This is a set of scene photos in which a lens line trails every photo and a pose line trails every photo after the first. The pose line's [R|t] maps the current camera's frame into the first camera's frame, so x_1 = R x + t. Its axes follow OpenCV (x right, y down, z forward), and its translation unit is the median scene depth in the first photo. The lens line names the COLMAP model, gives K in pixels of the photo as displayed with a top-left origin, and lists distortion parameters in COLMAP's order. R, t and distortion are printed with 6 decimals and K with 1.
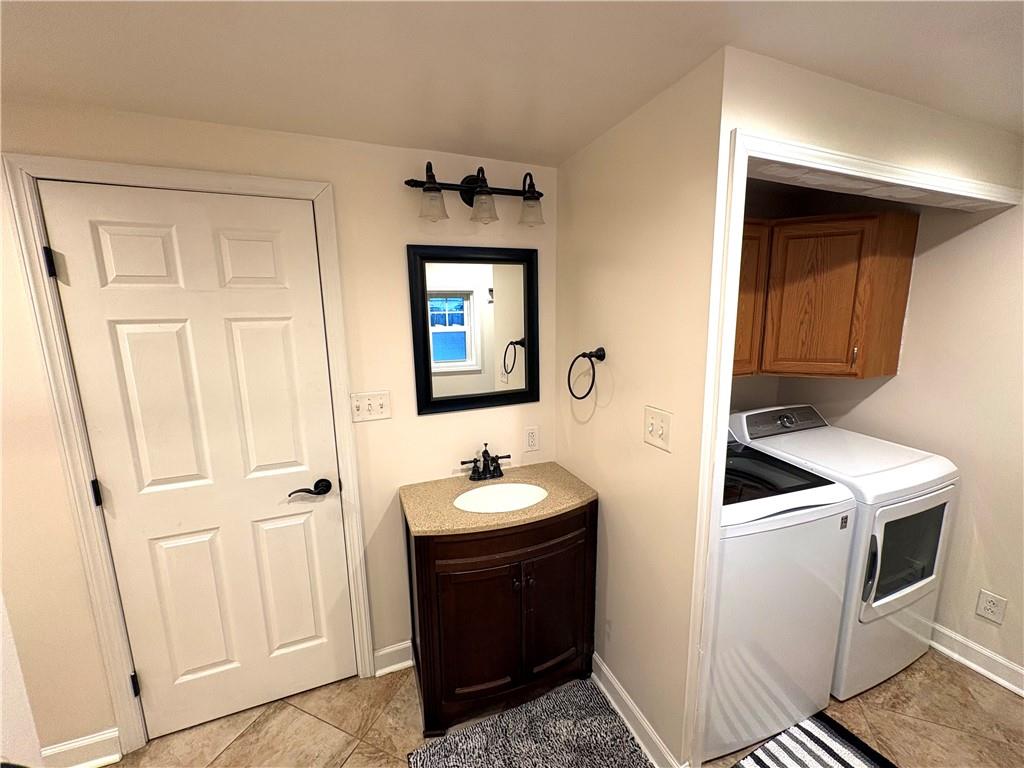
lens RADIAL K [[406.4, 0, 512.0], [0, 406.4, 384.0], [0, 0, 1]] dist [0.000541, 0.000386]
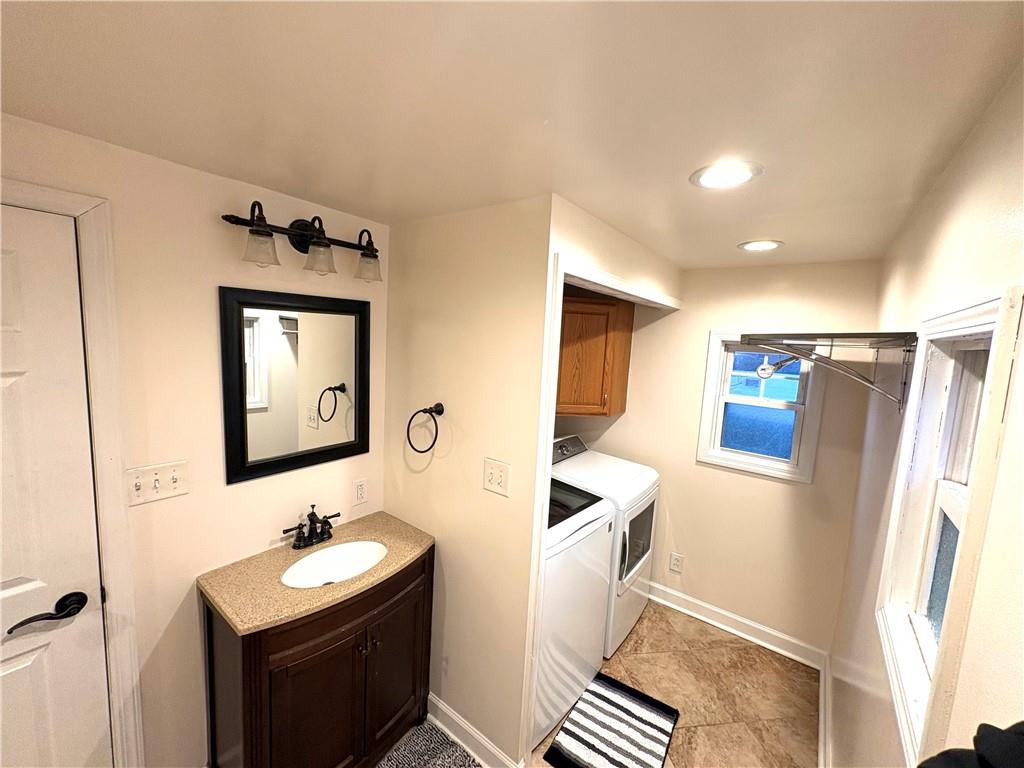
lens RADIAL K [[406.4, 0, 512.0], [0, 406.4, 384.0], [0, 0, 1]] dist [0.000541, 0.000386]
pose [[0.857258, 0.002028, 0.514883, -0.161828], [0.020326, 0.999079, -0.037777, -0.088542], [-0.514485, 0.042850, 0.856428, -0.032012]]
